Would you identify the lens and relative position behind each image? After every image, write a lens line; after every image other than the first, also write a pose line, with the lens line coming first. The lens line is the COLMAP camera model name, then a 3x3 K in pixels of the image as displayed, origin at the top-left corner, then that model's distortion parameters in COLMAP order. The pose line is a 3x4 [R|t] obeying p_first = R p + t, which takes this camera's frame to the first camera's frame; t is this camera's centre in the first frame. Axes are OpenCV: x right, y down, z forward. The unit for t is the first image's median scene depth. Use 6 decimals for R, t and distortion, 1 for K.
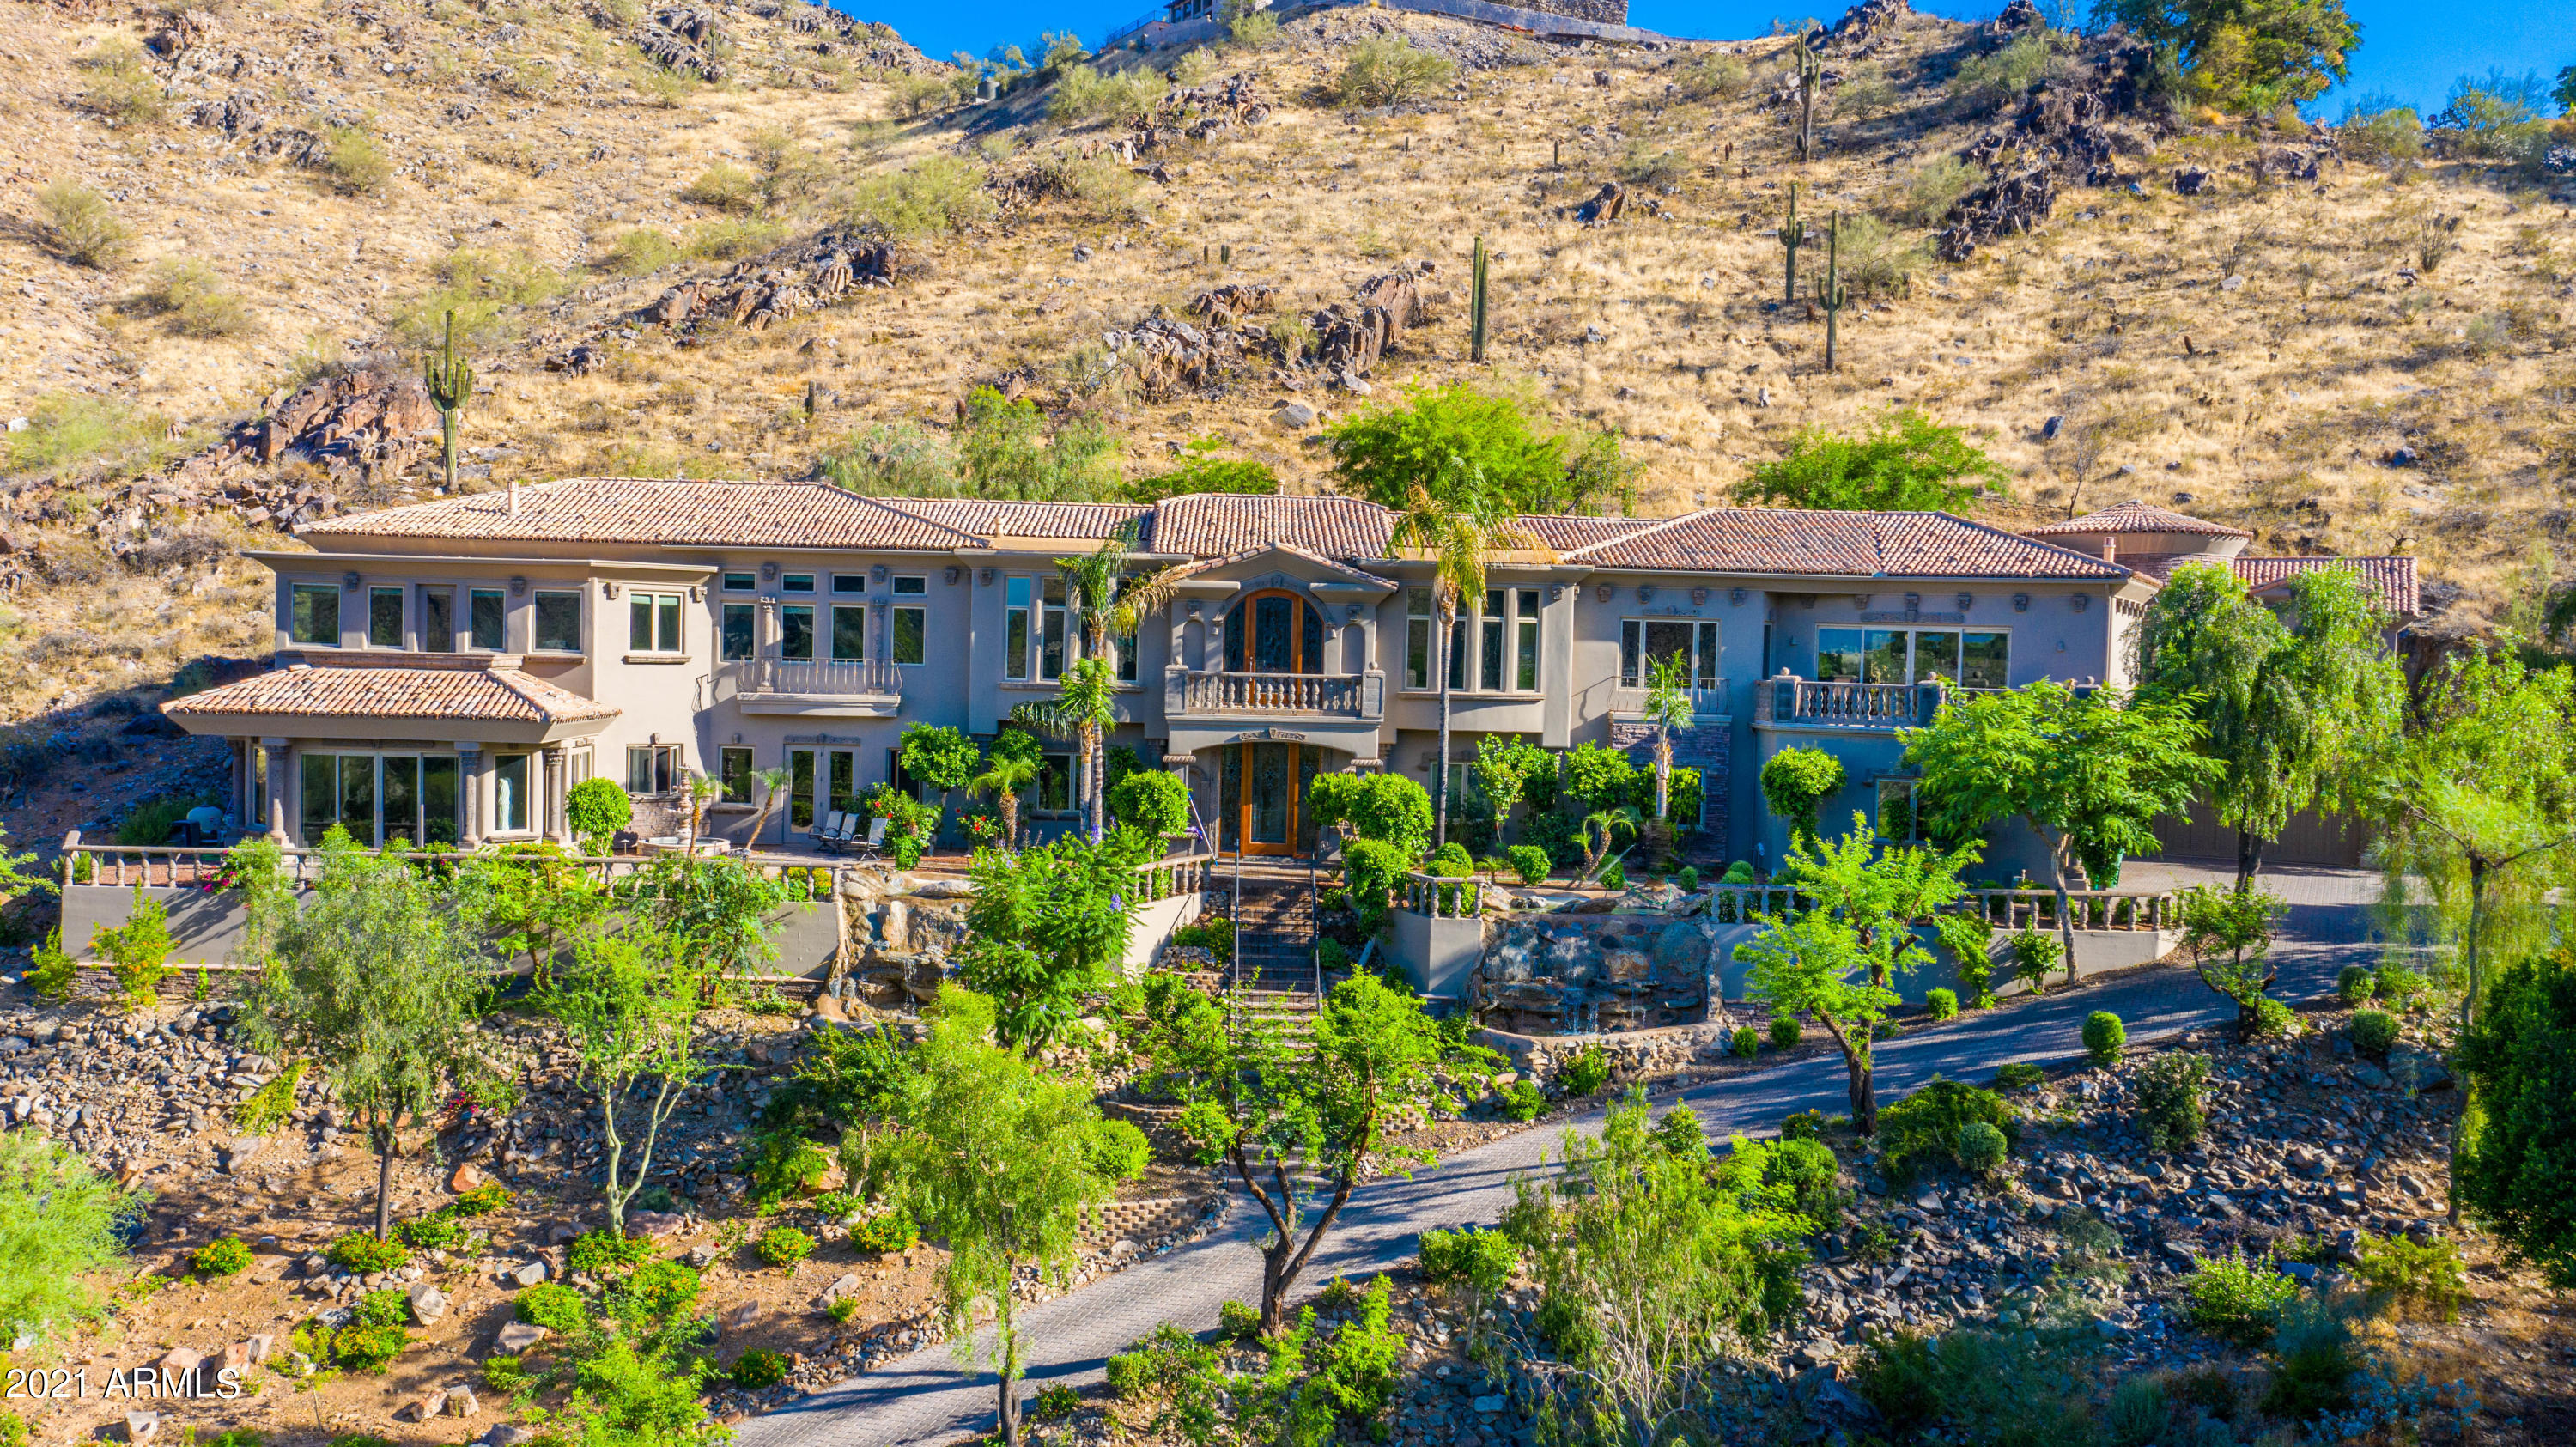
lens RADIAL K [[2073.5, 0, 1288.0], [0, 2073.5, 723.5], [0, 0, 1]] dist [-0.007162, 0.000521]
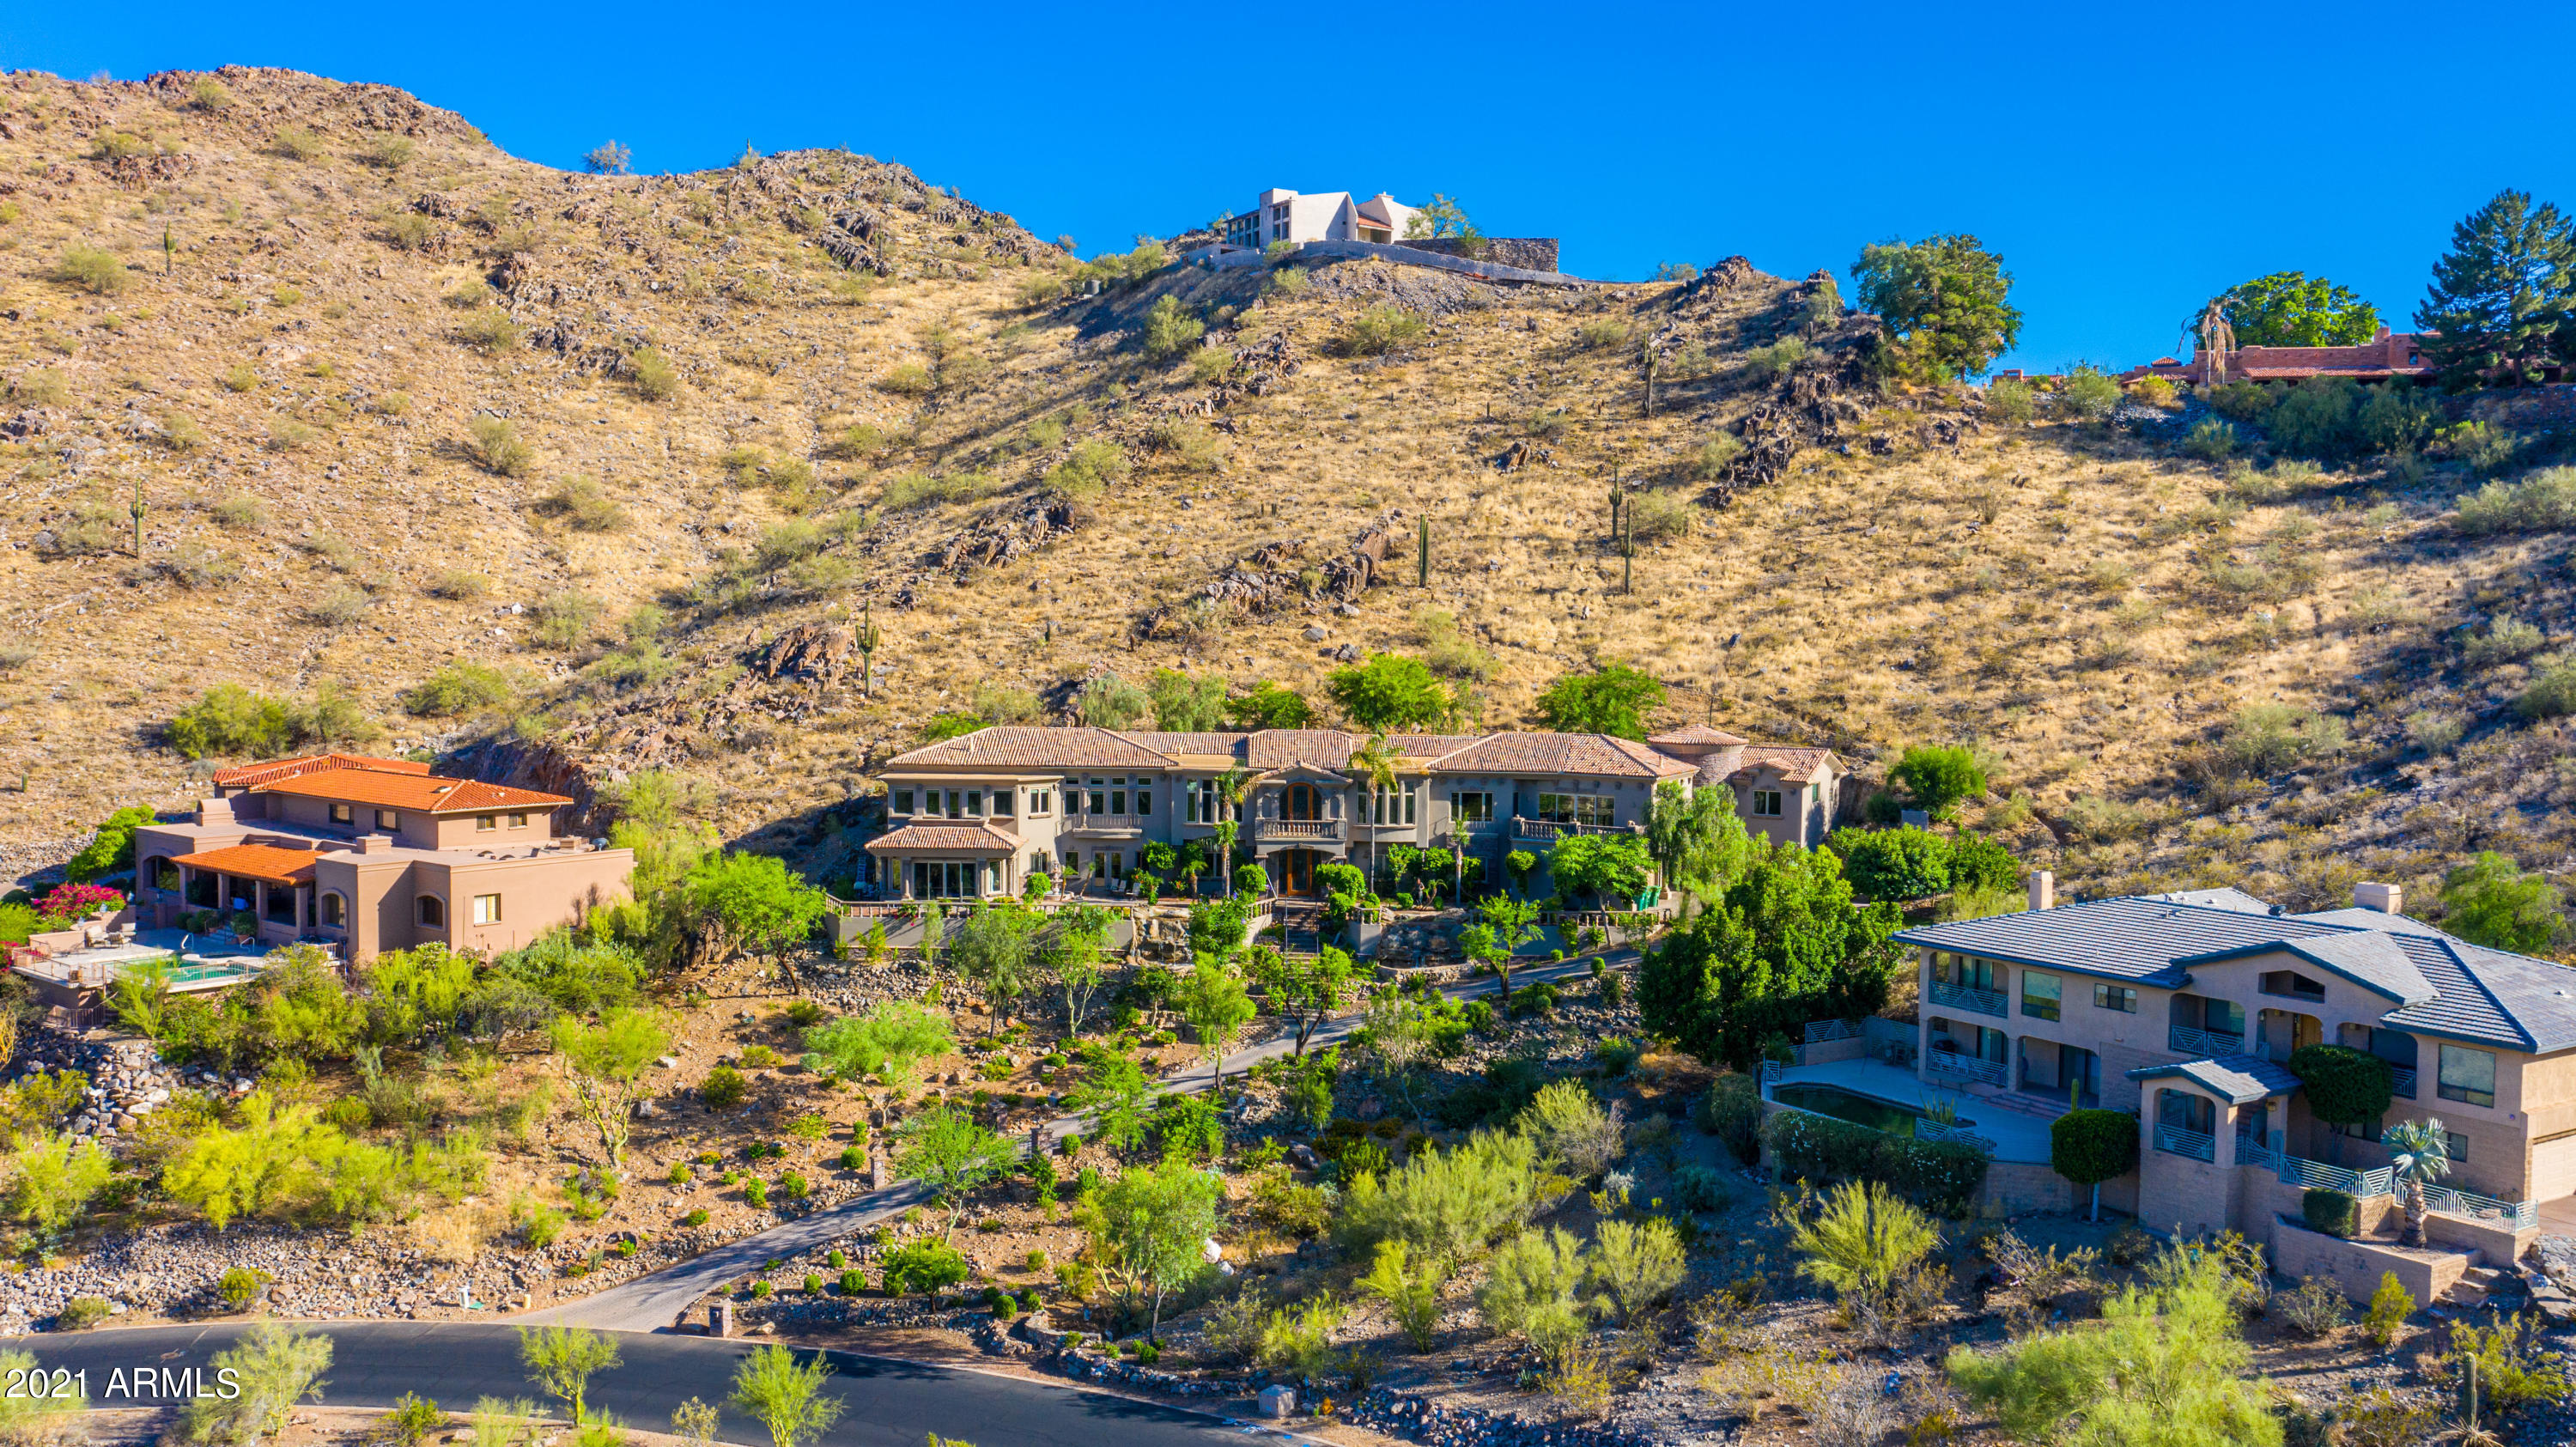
lens RADIAL K [[2073.5, 0, 1288.0], [0, 2073.5, 723.5], [0, 0, 1]] dist [-0.007162, 0.000521]
pose [[0.999686, -0.011254, -0.022389, 0.016944], [0.011559, 0.999842, 0.013538, -0.084972], [0.022233, -0.013793, 0.999658, -0.699923]]
